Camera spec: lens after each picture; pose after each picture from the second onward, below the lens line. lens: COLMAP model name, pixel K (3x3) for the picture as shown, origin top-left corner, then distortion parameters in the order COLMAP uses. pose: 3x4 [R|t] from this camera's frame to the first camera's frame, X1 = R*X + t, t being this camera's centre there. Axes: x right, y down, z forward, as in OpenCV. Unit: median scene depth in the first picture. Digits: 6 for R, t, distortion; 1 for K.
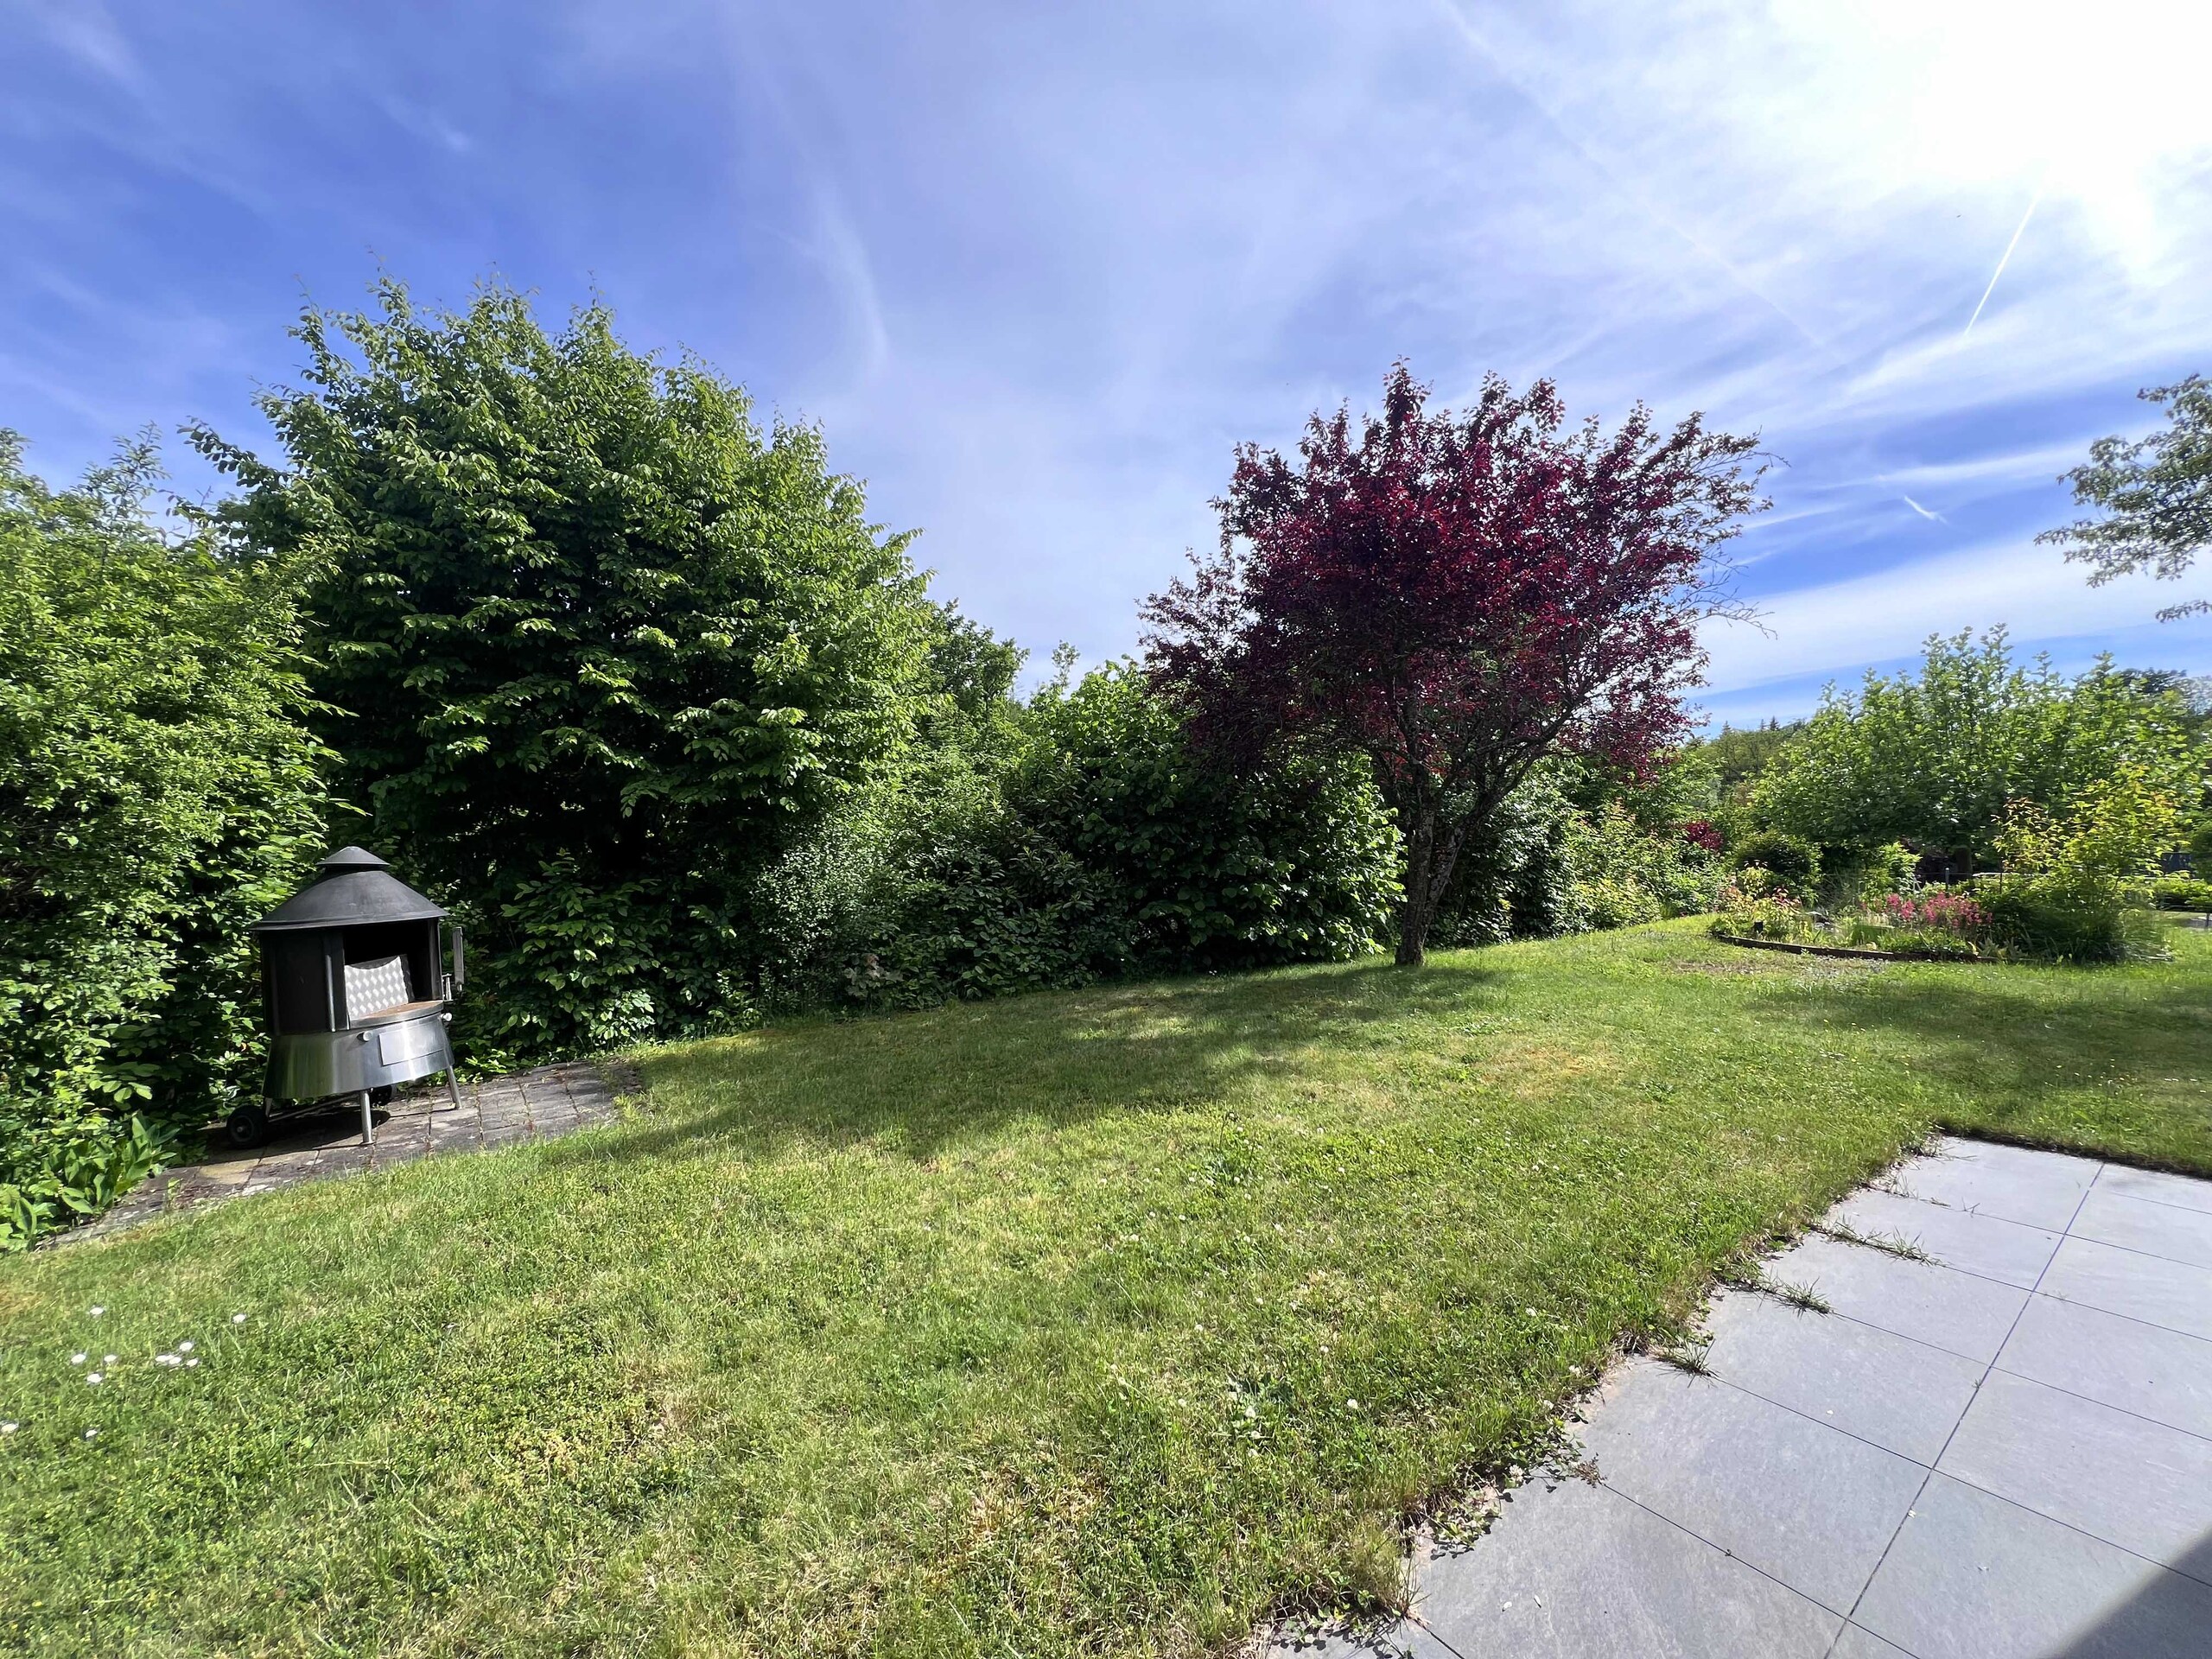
lens RADIAL K [[889.7, 0, 1105.0], [0, 889.7, 828.5], [0, 0, 1]] dist [-0.000944, -0.000020]
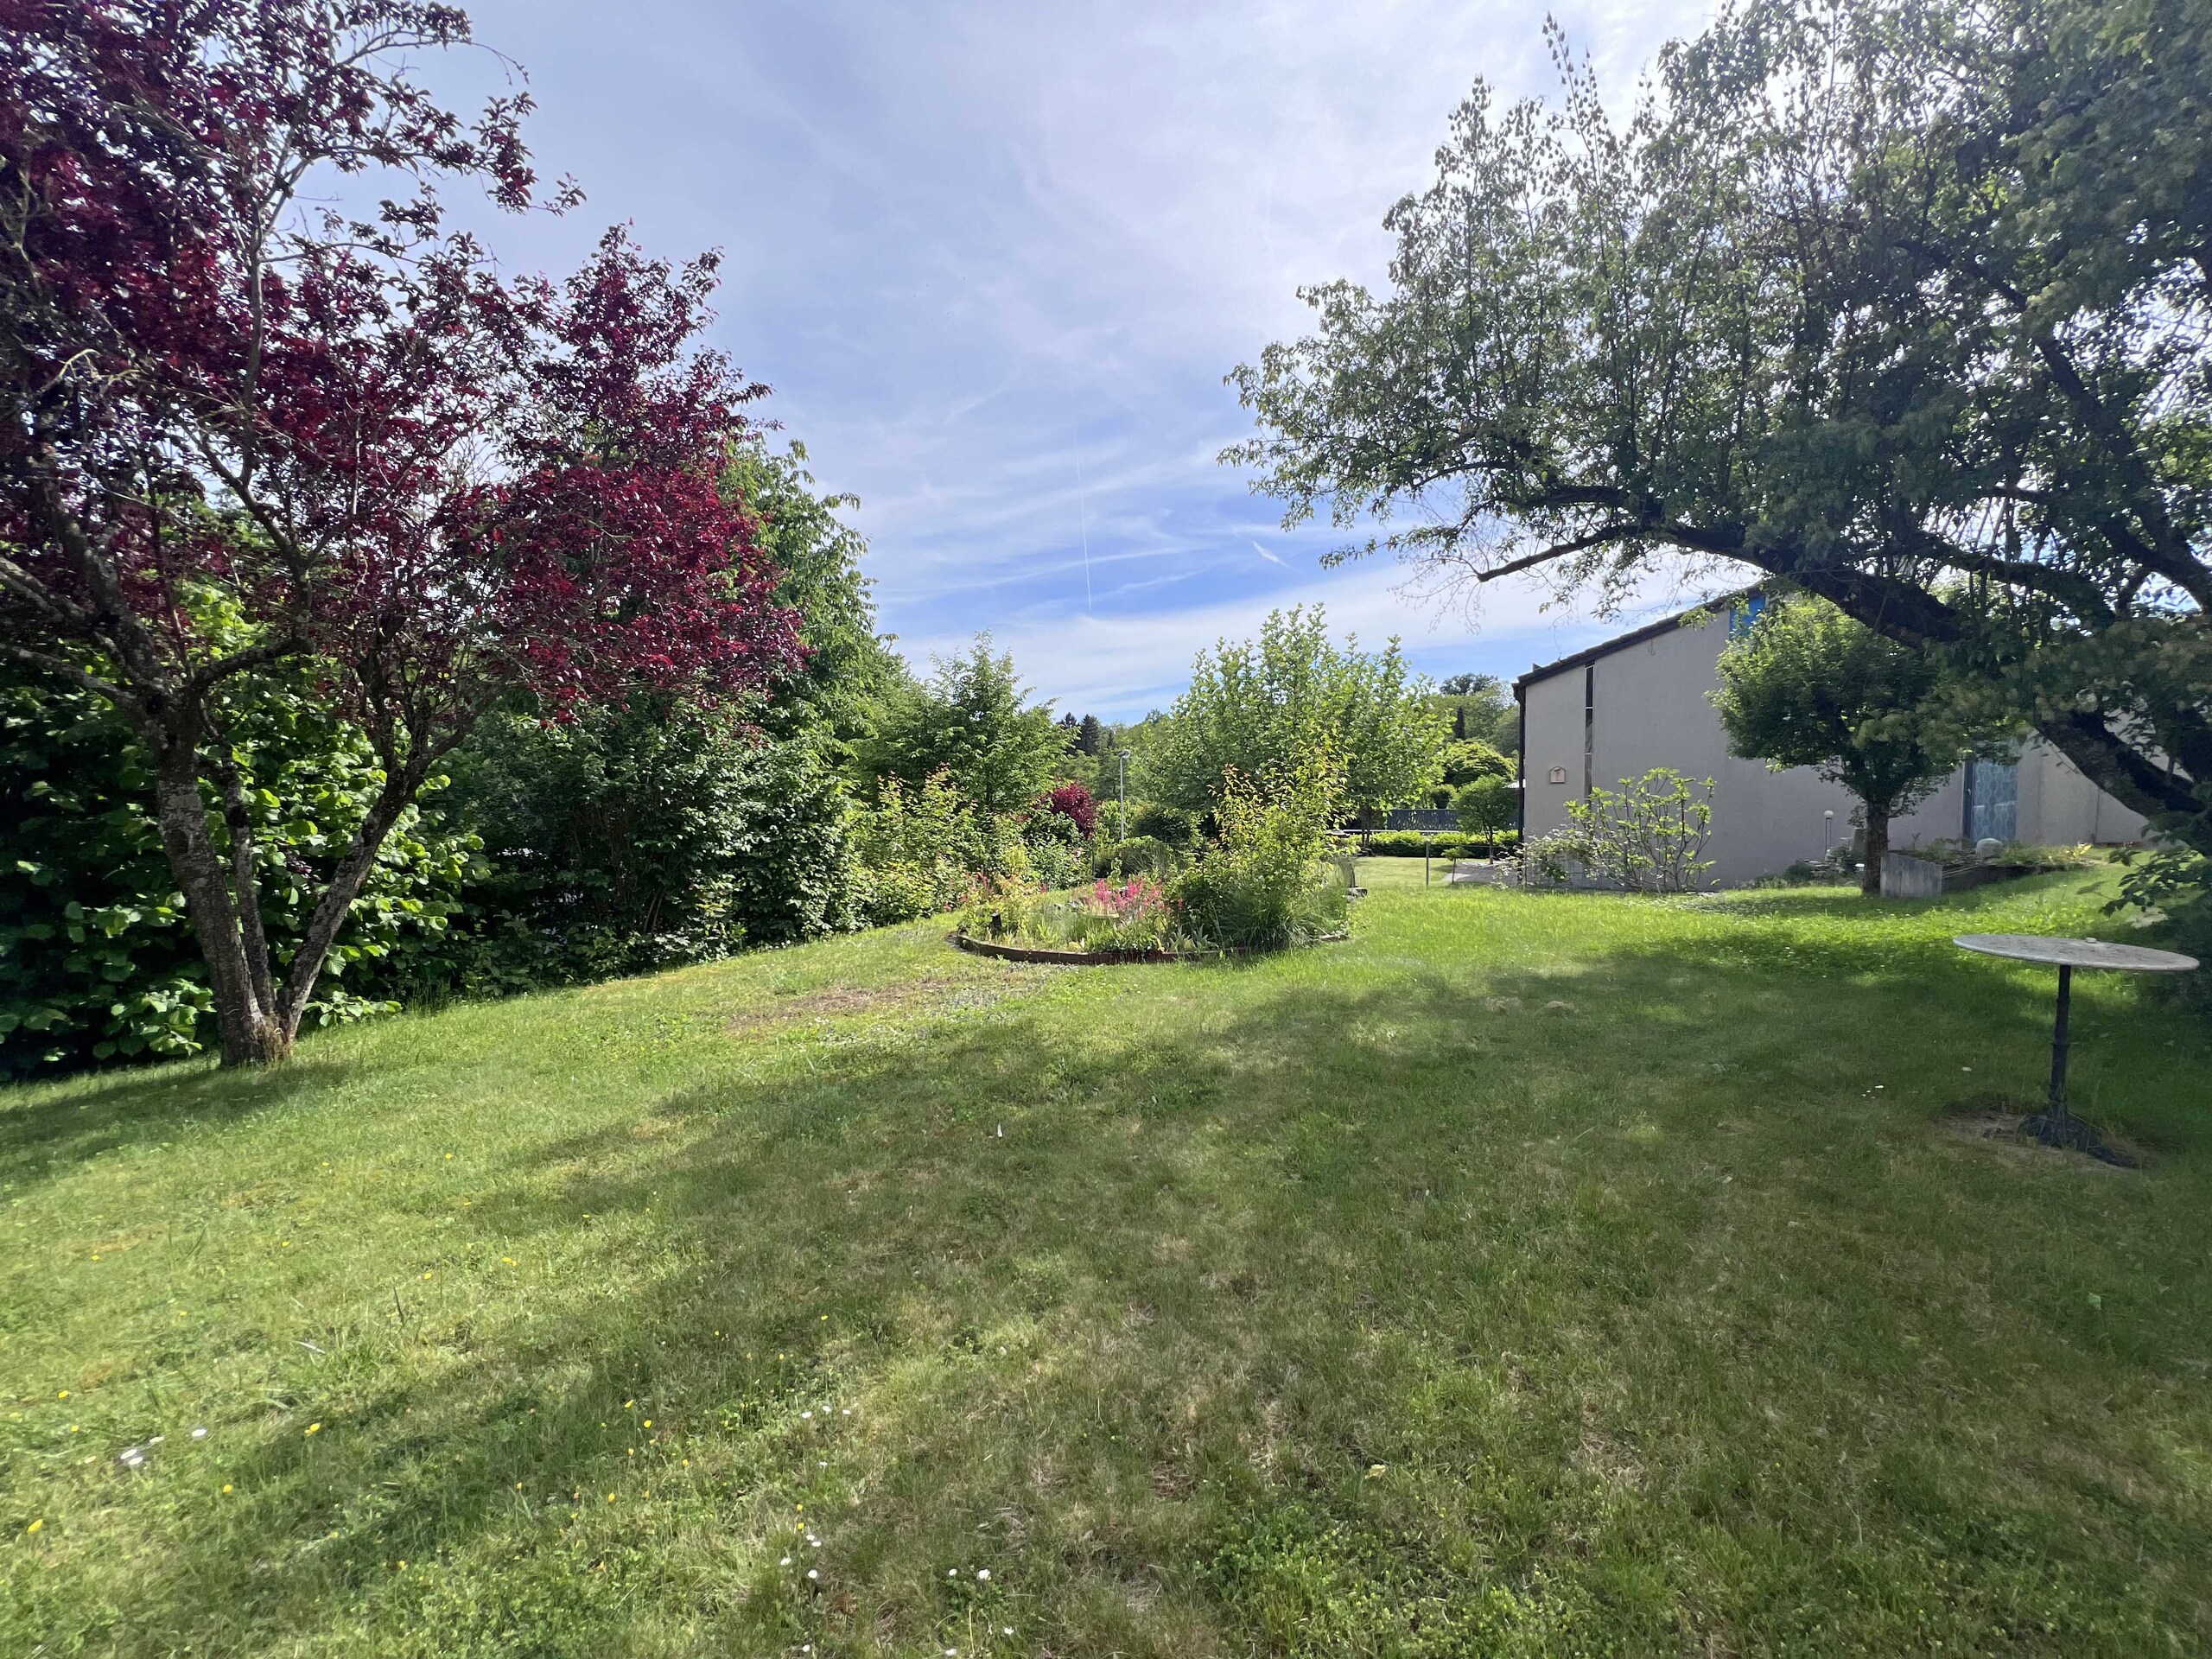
lens RADIAL K [[889.7, 0, 1107.1], [0, 889.7, 822.7], [0, 0, 1]] dist [-0.000944, -0.000020]
pose [[0.889445, -0.021461, 0.456539, 0.392462], [0.006930, 0.999415, 0.033479, -0.005266], [-0.456990, -0.026614, 0.889073, 0.200981]]
